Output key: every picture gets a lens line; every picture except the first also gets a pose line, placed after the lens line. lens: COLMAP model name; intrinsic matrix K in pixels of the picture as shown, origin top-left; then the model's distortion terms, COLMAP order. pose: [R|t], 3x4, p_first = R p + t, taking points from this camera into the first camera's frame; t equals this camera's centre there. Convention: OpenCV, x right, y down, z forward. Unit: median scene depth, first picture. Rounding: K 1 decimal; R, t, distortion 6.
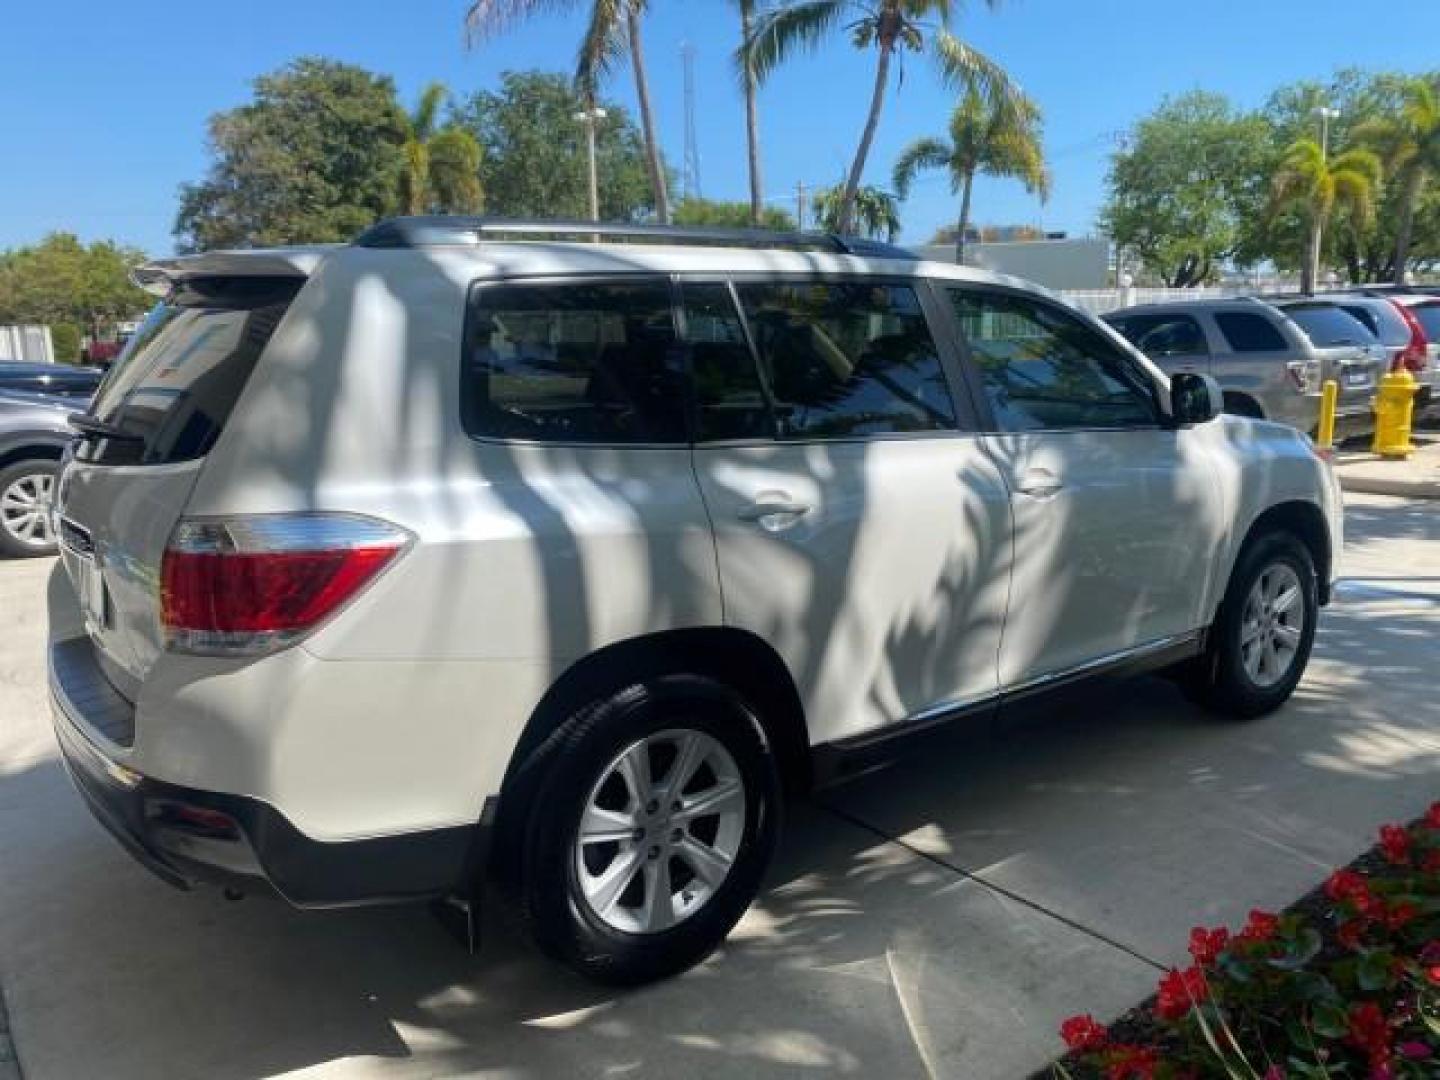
lens RADIAL K [[1126.8, 0, 719.1], [0, 1126.8, 537.0], [0, 0, 1]] dist [0.037200, -0.035897]
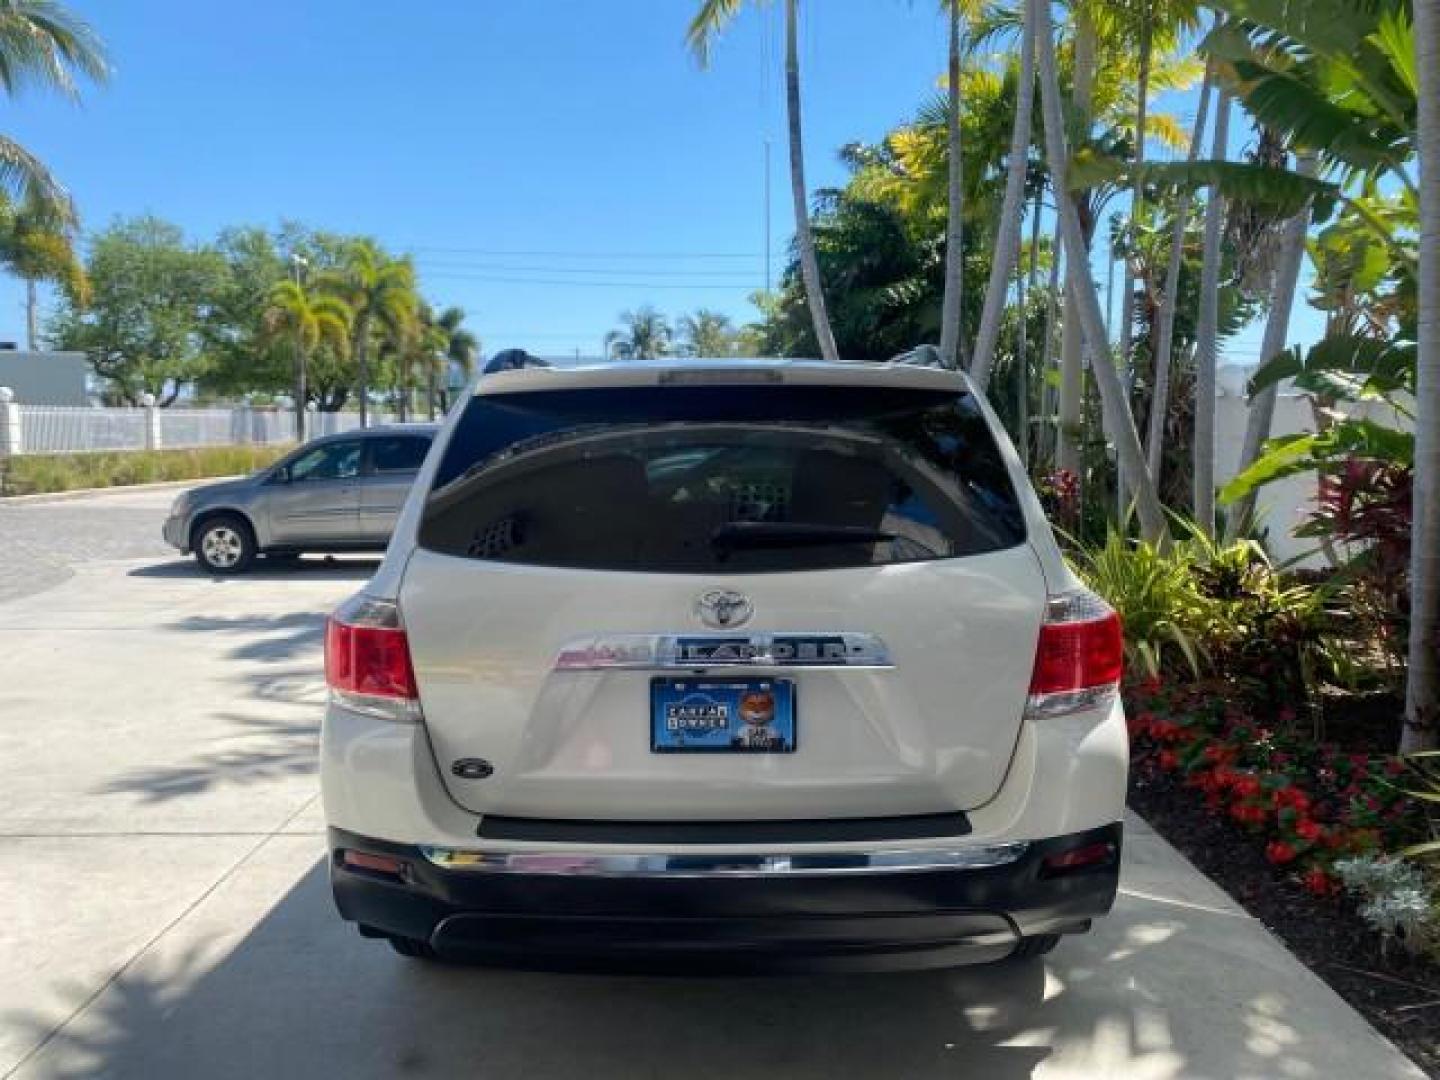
lens RADIAL K [[1126.8, 0, 724.6], [0, 1126.8, 543.2], [0, 0, 1]] dist [0.037200, -0.035897]
pose [[0.600719, -0.057988, 0.797354, -0.097592], [0.138764, 0.989790, -0.032560, -0.004408], [-0.787325, 0.130203, 0.602632, 0.035685]]
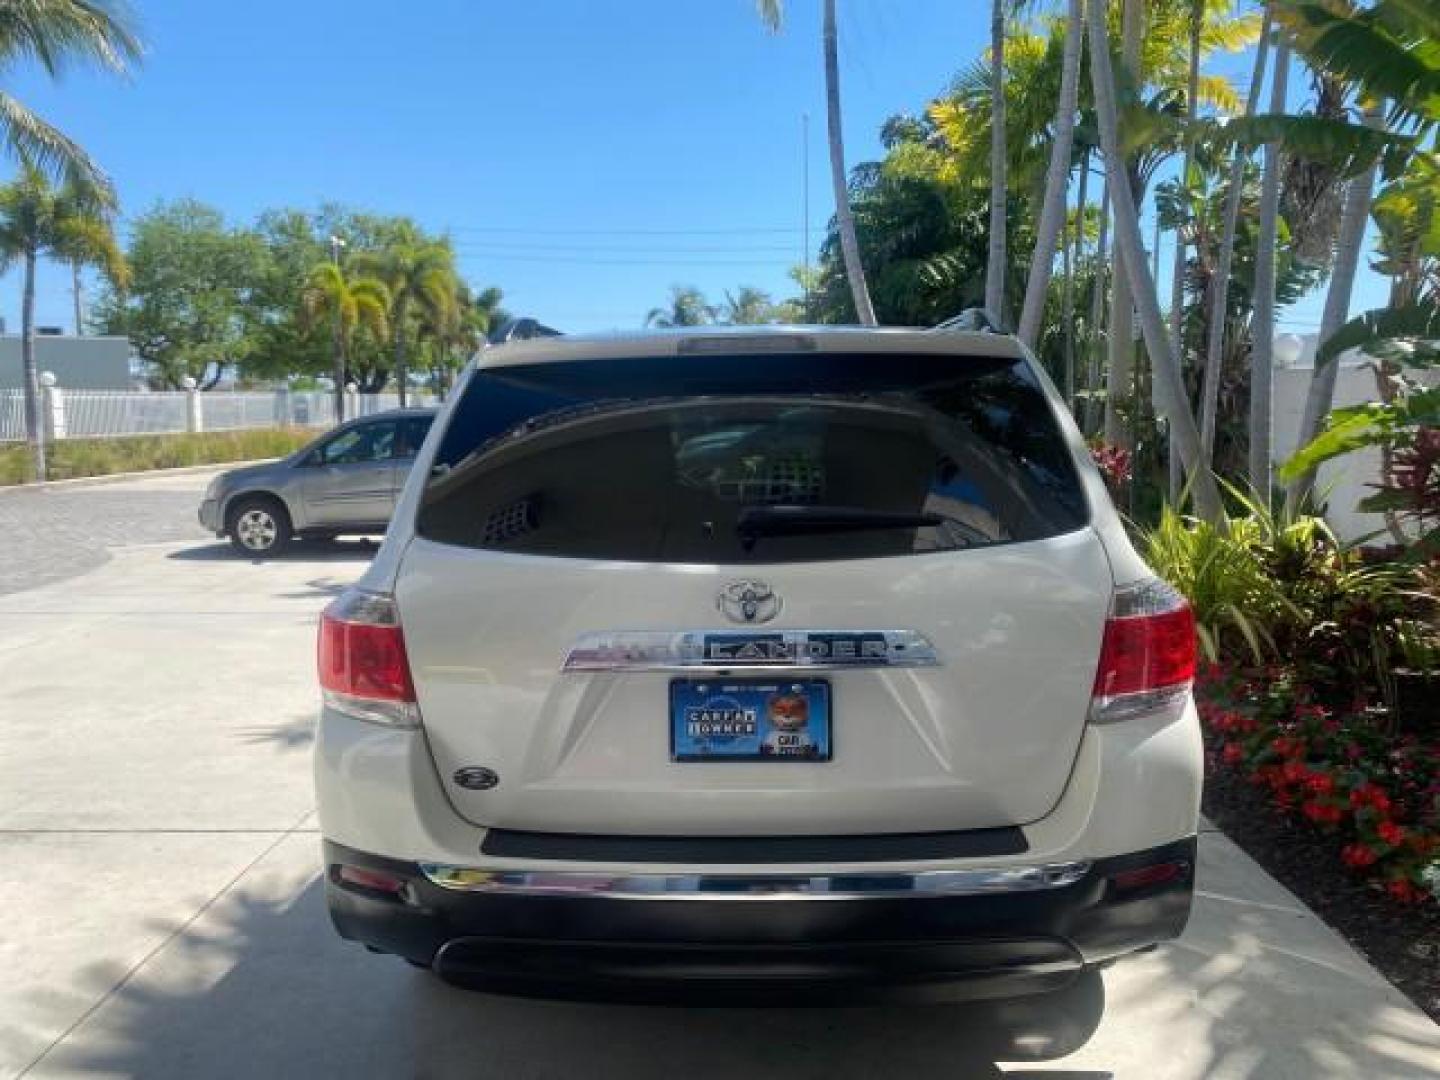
lens RADIAL K [[1126.8, 0, 728.9], [0, 1126.8, 537.7], [0, 0, 1]] dist [0.037200, -0.035897]
pose [[0.625616, -0.072823, 0.776725, -0.091235], [0.143725, 0.989350, -0.023006, -0.004995], [-0.766777, 0.126028, 0.629420, 0.039370]]
